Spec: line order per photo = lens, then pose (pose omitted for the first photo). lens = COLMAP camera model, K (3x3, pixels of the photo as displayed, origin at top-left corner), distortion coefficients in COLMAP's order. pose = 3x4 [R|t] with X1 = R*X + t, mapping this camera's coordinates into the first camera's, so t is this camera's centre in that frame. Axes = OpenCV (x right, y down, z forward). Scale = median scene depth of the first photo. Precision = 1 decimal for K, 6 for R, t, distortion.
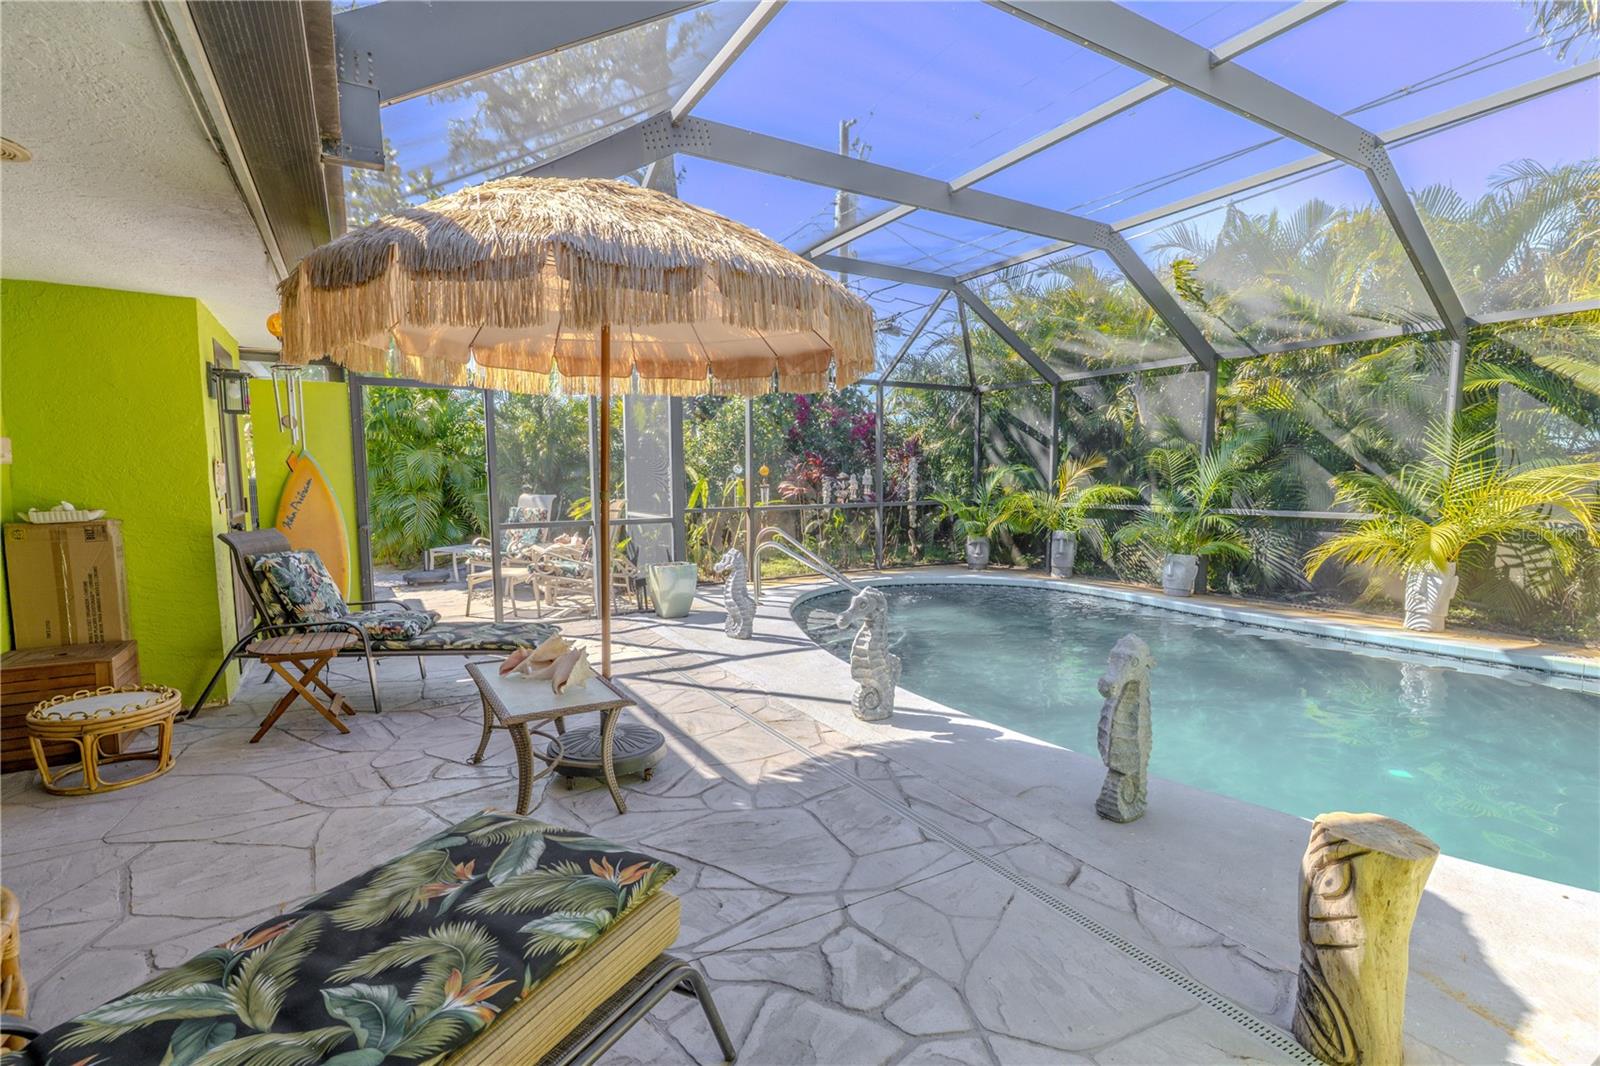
lens RADIAL K [[737.5, 0, 804.8], [0, 737.5, 541.3], [0, 0, 1]] dist [-0.006322, 0.001556]
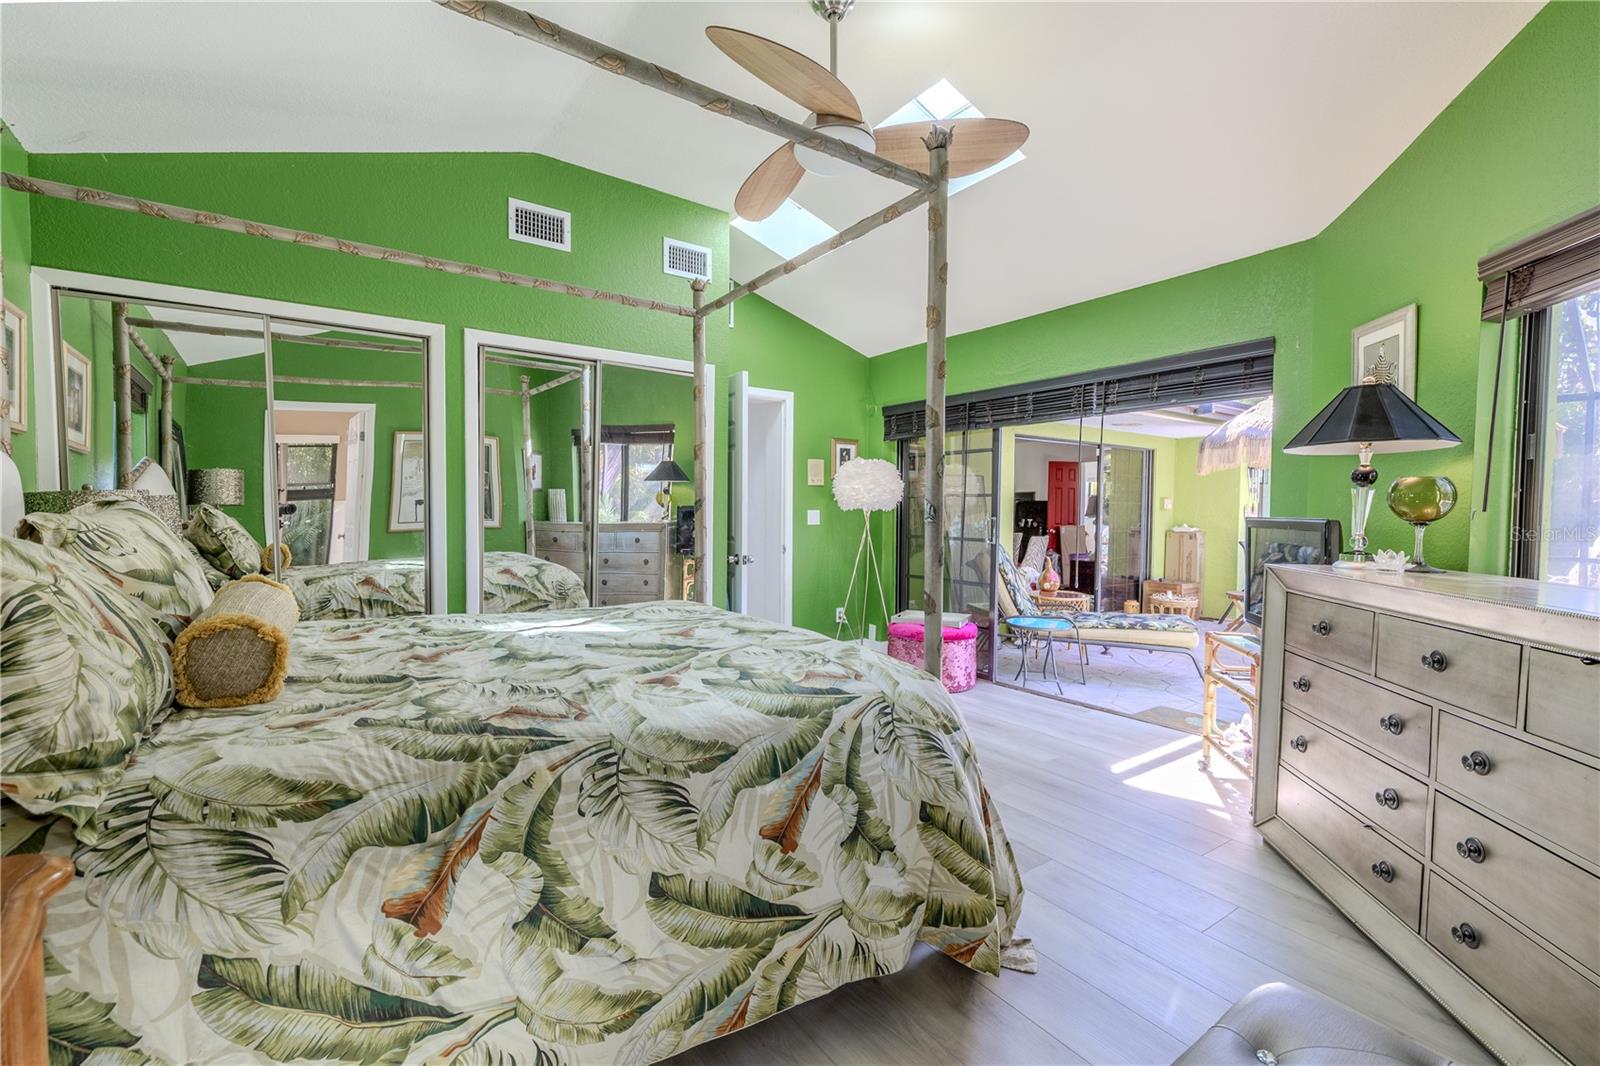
lens RADIAL K [[687.7, 0, 801.8], [0, 687.7, 539.5], [0, 0, 1]] dist [0.003684, 0.000082]
pose [[0.068651, 0.048480, -0.996462, 0.532654], [-0.102686, 0.993857, 0.041279, 0.015756], [0.992342, 0.099489, 0.073208, -0.208794]]
